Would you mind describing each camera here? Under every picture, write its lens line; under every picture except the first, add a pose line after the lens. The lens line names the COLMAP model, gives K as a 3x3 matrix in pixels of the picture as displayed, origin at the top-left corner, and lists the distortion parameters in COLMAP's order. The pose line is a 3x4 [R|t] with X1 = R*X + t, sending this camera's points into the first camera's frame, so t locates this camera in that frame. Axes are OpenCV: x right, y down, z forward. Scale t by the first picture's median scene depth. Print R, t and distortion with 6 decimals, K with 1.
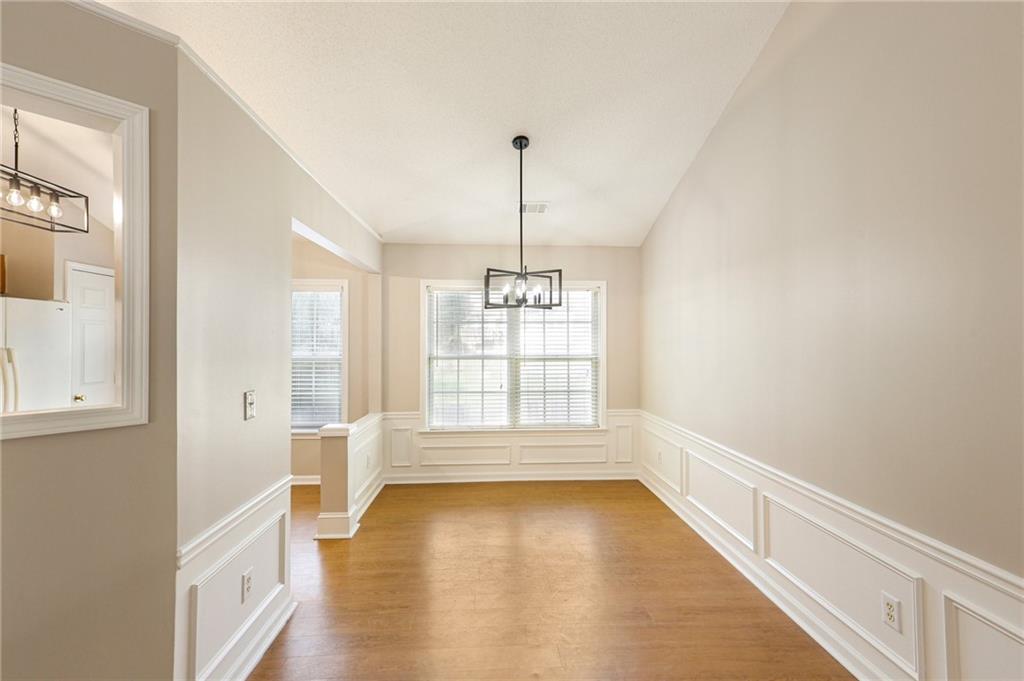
lens RADIAL K [[463.3, 0, 508.6], [0, 463.3, 338.9], [0, 0, 1]] dist [-0.002206, 0.012649]
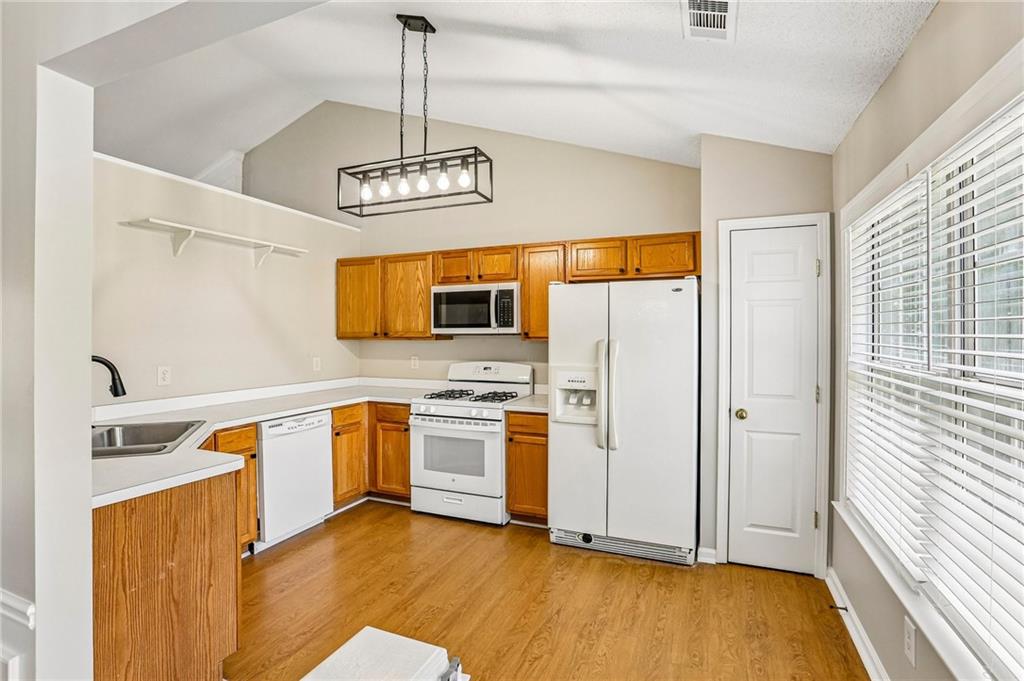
lens RADIAL K [[484.9, 0, 519.1], [0, 484.9, 340.0], [0, 0, 1]] dist [-0.036986, 0.024351]
pose [[-0.406081, 0.010805, -0.913773, -0.199042], [0.005240, 0.999941, 0.009496, 0.011925], [0.913822, -0.000932, -0.406114, 1.480342]]
